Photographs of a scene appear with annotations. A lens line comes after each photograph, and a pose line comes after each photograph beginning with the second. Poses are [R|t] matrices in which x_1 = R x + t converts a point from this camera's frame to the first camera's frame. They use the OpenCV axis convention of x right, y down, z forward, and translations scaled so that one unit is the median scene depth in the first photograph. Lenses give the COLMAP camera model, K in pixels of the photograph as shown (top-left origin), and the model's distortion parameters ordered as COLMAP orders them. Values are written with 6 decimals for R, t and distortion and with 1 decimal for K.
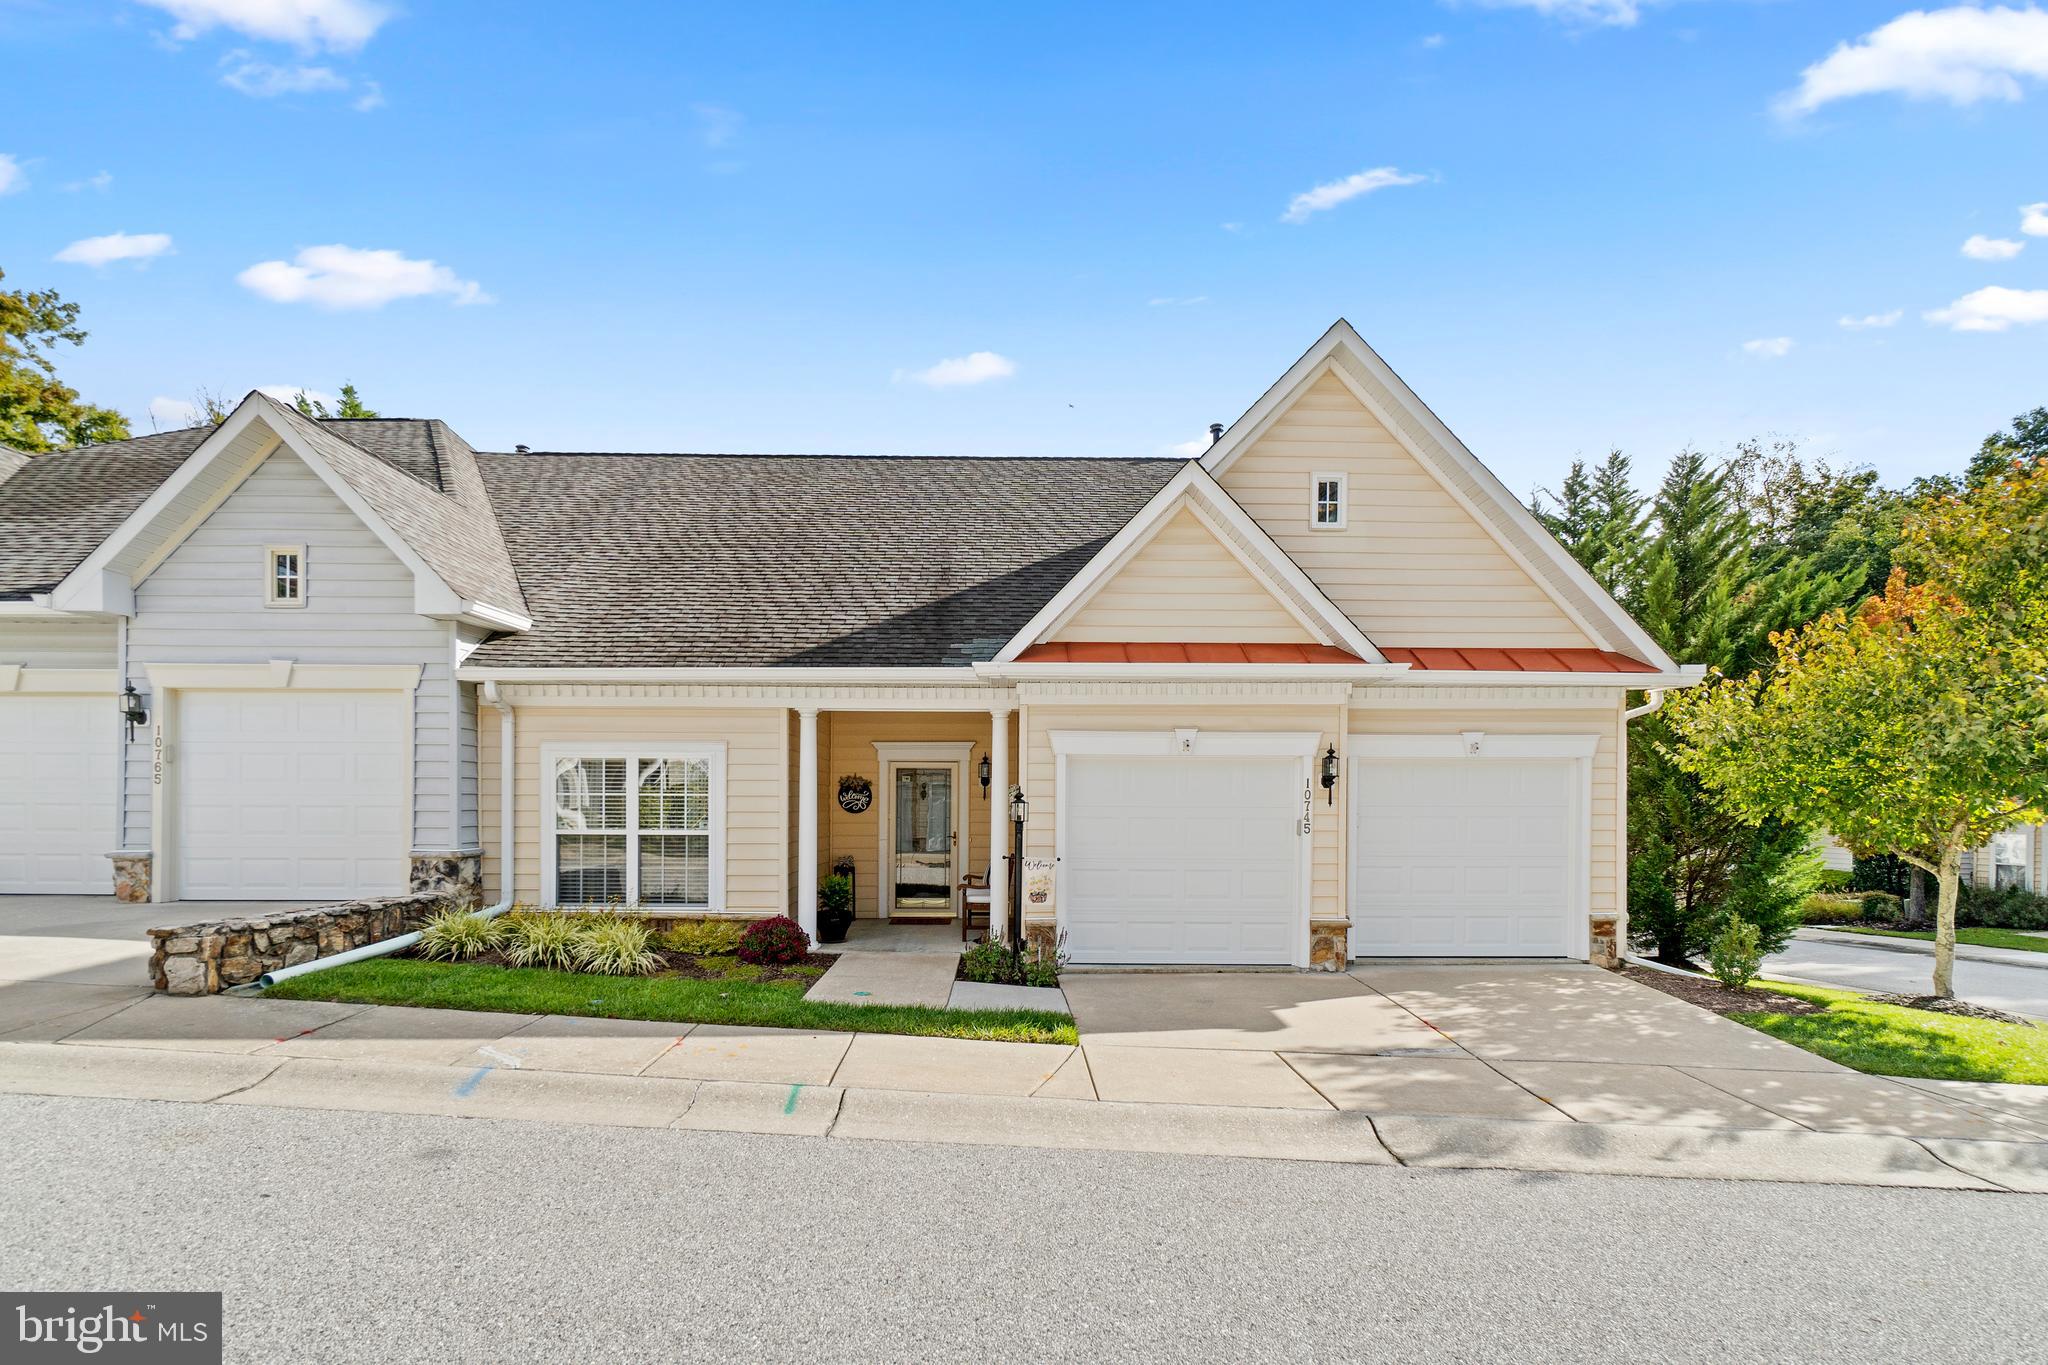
lens RADIAL K [[885.1, 0, 1013.7], [0, 885.1, 678.8], [0, 0, 1]] dist [-0.002880, -0.000178]
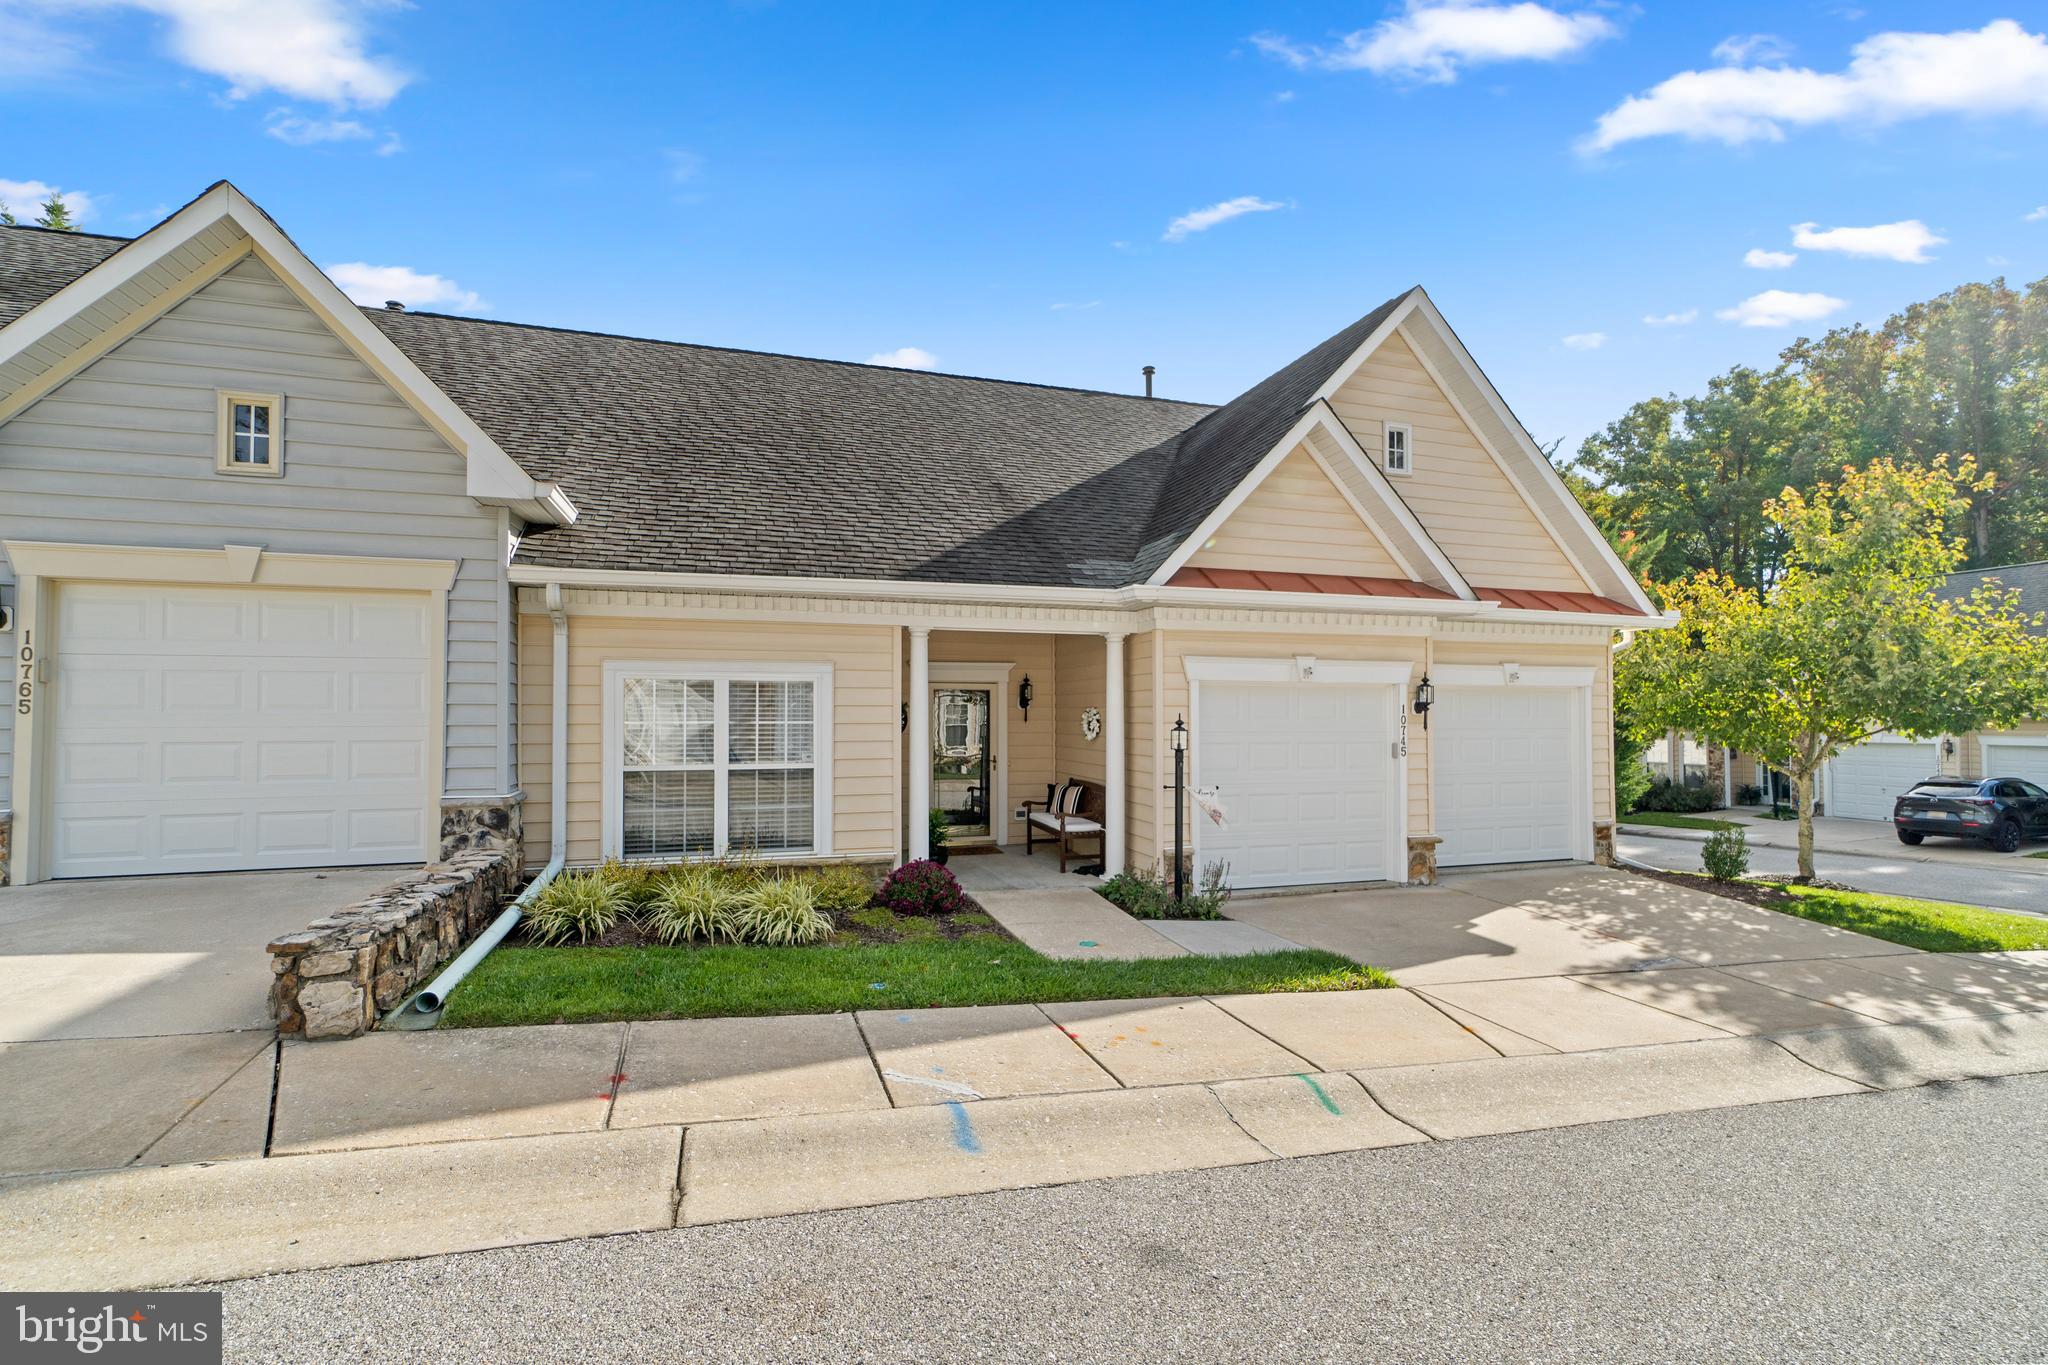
lens RADIAL K [[831.0, 0, 980.7], [0, 831.0, 584.8], [0, 0, 1]] dist [0.000191, -0.000247]
pose [[0.961738, 0.038341, 0.271275, -0.435095], [-0.035217, 0.999246, -0.016377, 0.001780], [-0.271699, 0.006197, 0.962362, 0.165708]]
